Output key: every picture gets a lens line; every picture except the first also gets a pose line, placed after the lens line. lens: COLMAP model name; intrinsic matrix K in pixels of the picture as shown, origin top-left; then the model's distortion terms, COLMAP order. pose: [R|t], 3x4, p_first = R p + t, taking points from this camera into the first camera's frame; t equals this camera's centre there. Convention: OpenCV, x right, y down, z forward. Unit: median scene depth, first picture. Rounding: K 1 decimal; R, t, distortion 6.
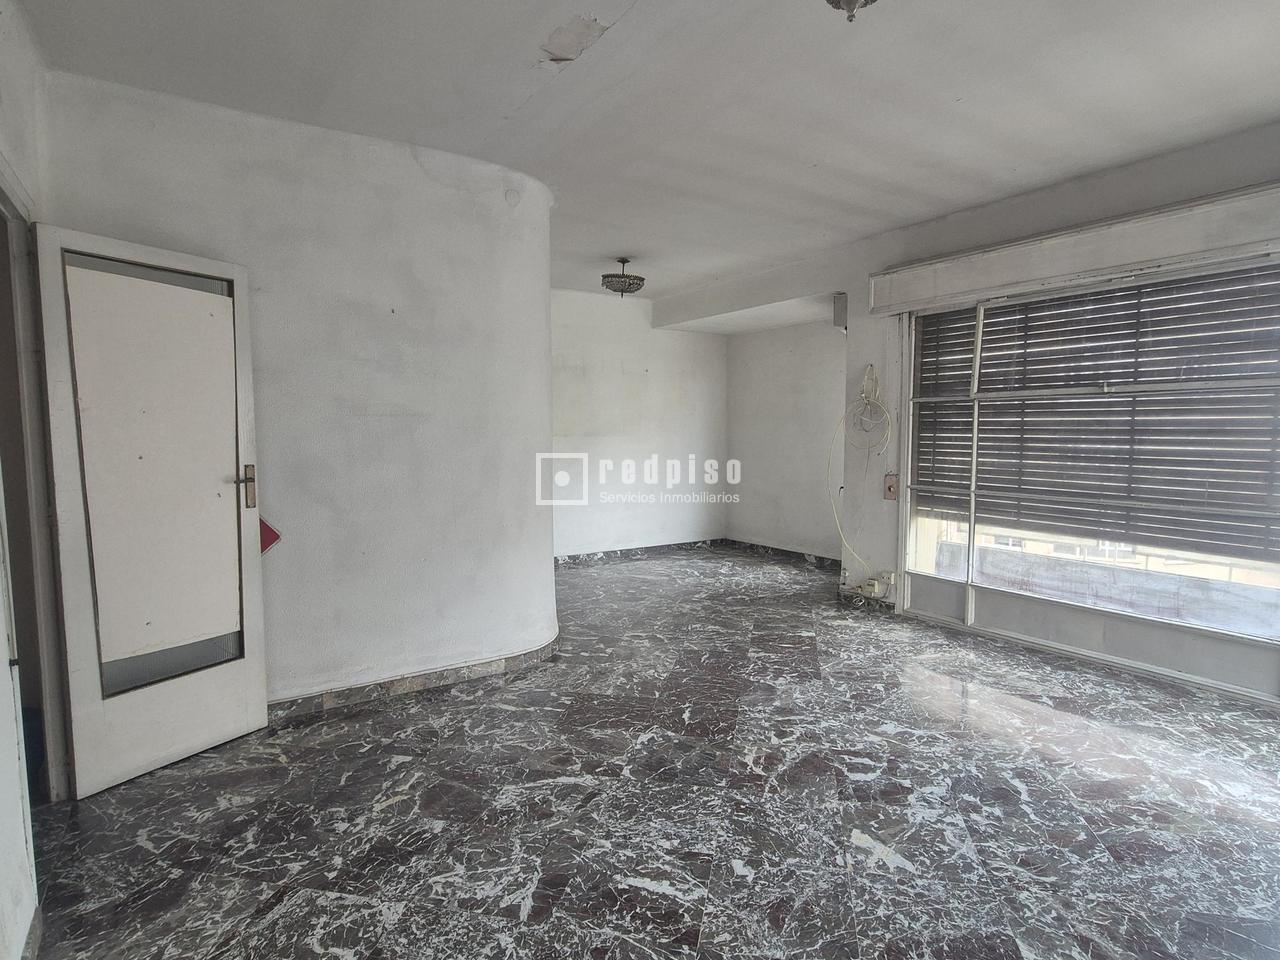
lens RADIAL K [[698.6, 0, 647.6], [0, 698.6, 487.9], [0, 0, 1]] dist [-0.006106, 0.002349]
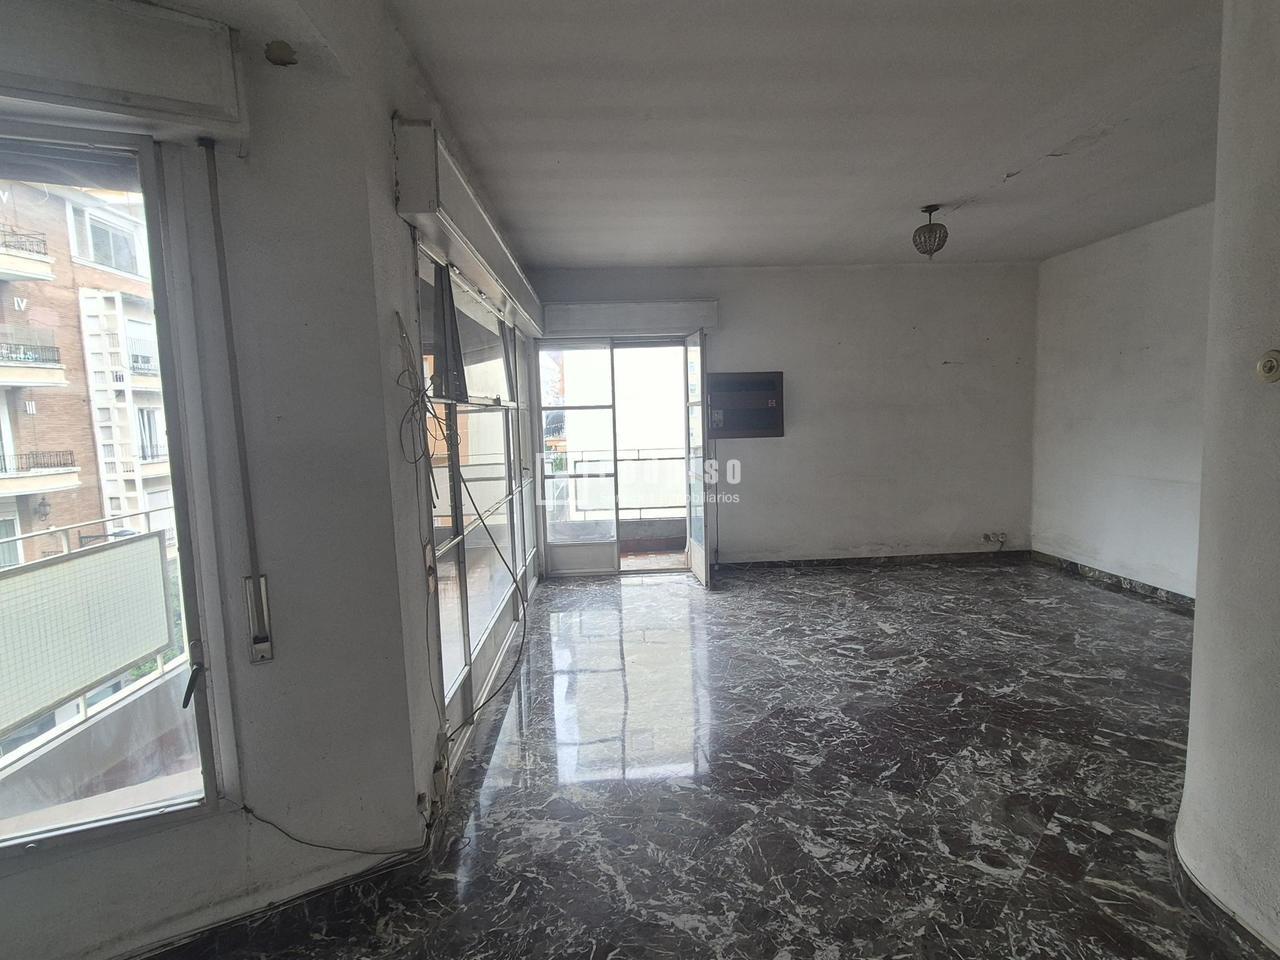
lens RADIAL K [[698.6, 0, 650.1], [0, 698.6, 478.8], [0, 0, 1]] dist [-0.006106, 0.002349]
pose [[-0.862494, -0.015541, 0.505828, -0.055655], [0.076695, 0.983969, 0.161005, -0.162713], [-0.500222, 0.177660, -0.847476, 1.632379]]
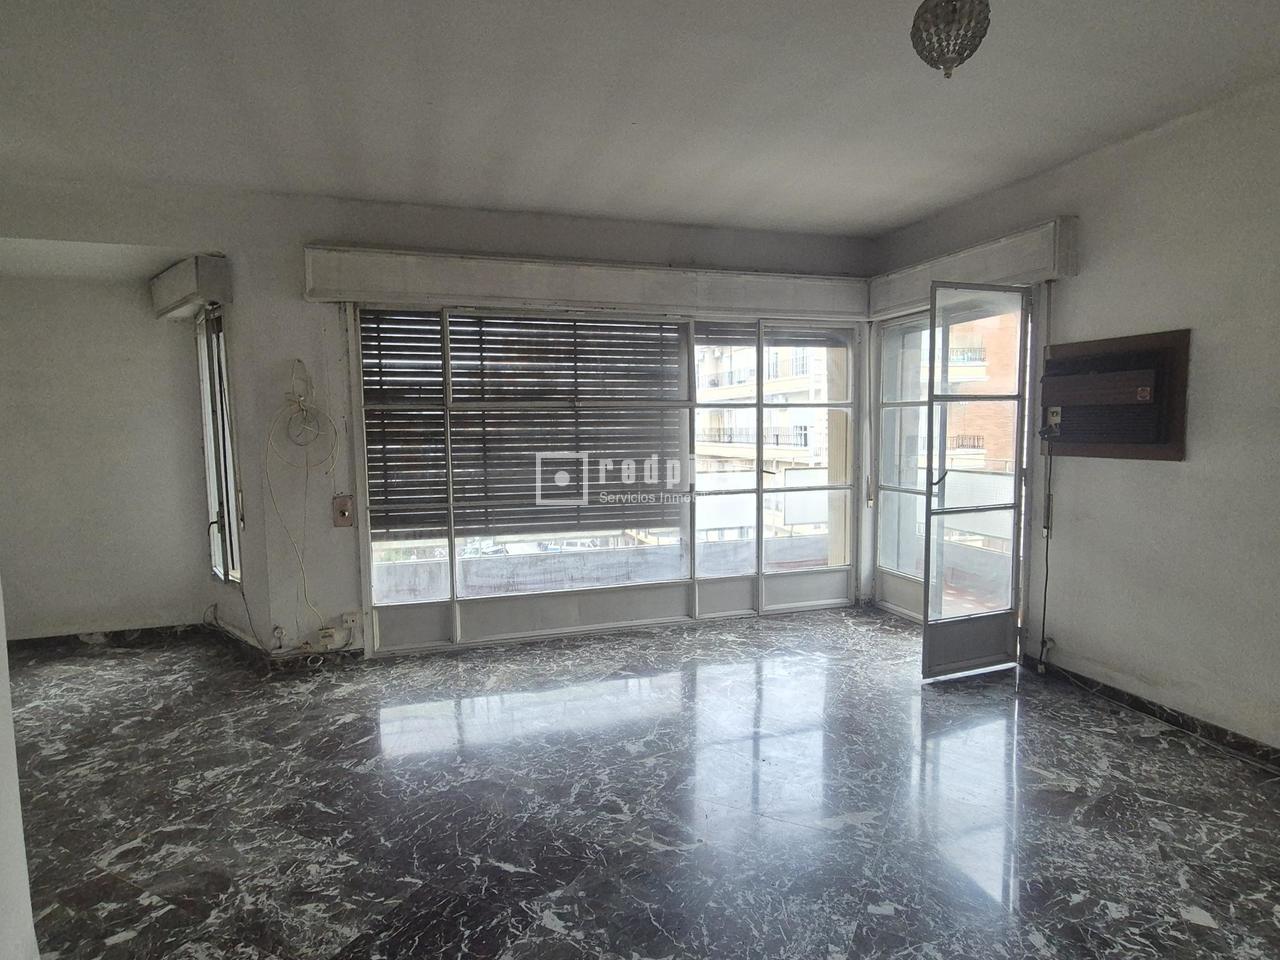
lens RADIAL K [[698.6, 0, 644.6], [0, 698.6, 490.9], [0, 0, 1]] dist [-0.006106, 0.002349]
pose [[0.272724, -0.088540, 0.958009, -0.418177], [0.093036, 0.993517, 0.065336, -0.056370], [-0.957583, 0.071310, 0.279194, 0.519998]]
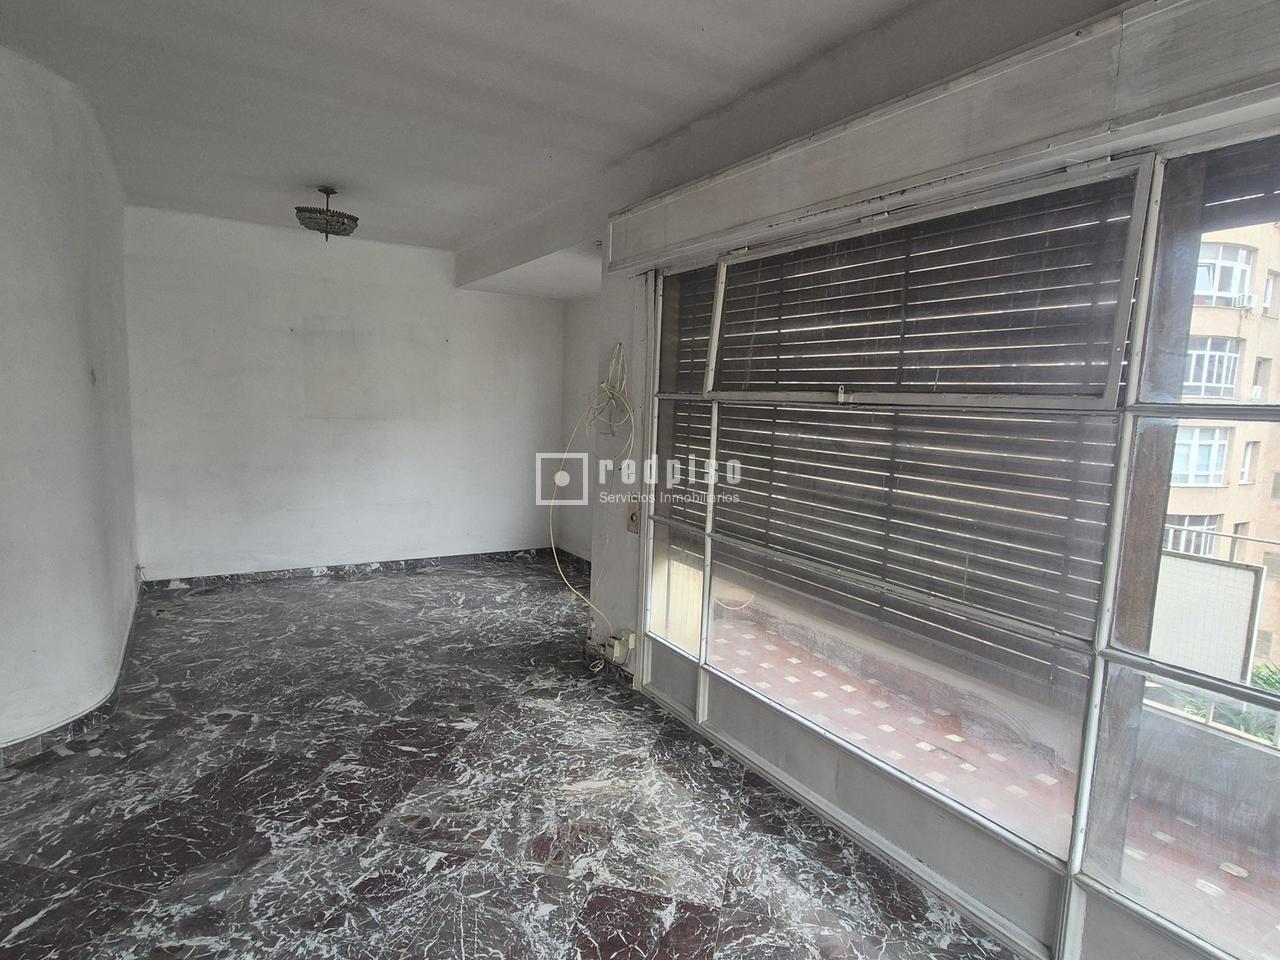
lens RADIAL K [[698.6, 0, 649.4], [0, 698.6, 484.3], [0, 0, 1]] dist [-0.006106, 0.002349]
pose [[0.998904, 0.043698, -0.016768, 0.457270], [-0.043110, 0.998495, 0.033908, -0.071039], [0.018225, -0.033148, 0.999284, 0.341950]]
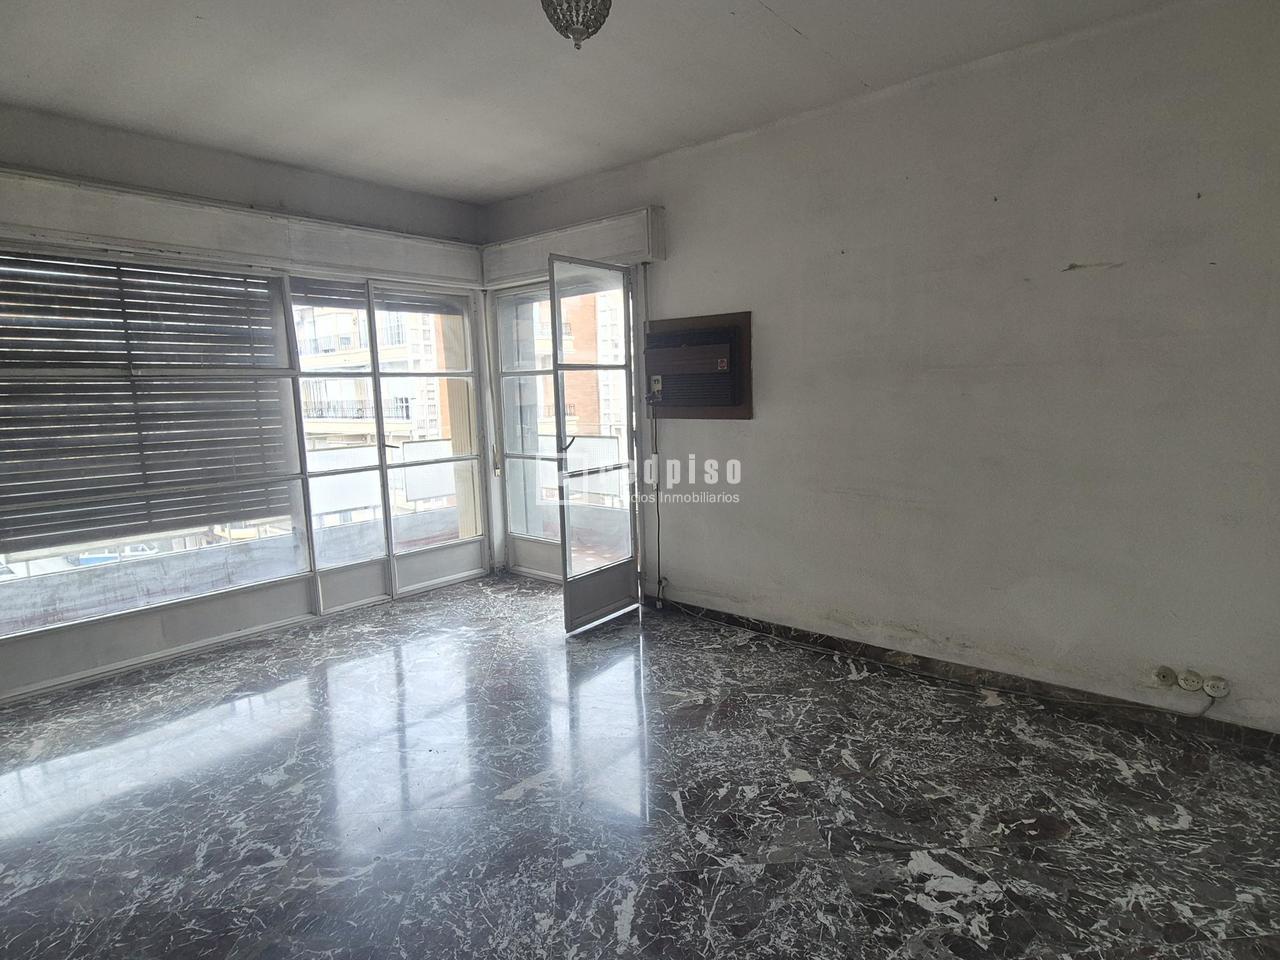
lens RADIAL K [[698.6, 0, 646.3], [0, 698.6, 488.2], [0, 0, 1]] dist [-0.006106, 0.002349]
pose [[-0.279448, -0.123473, 0.952189, -0.394616], [0.107612, 0.981421, 0.158845, -0.057906], [-0.954111, 0.146856, -0.260969, 0.561317]]
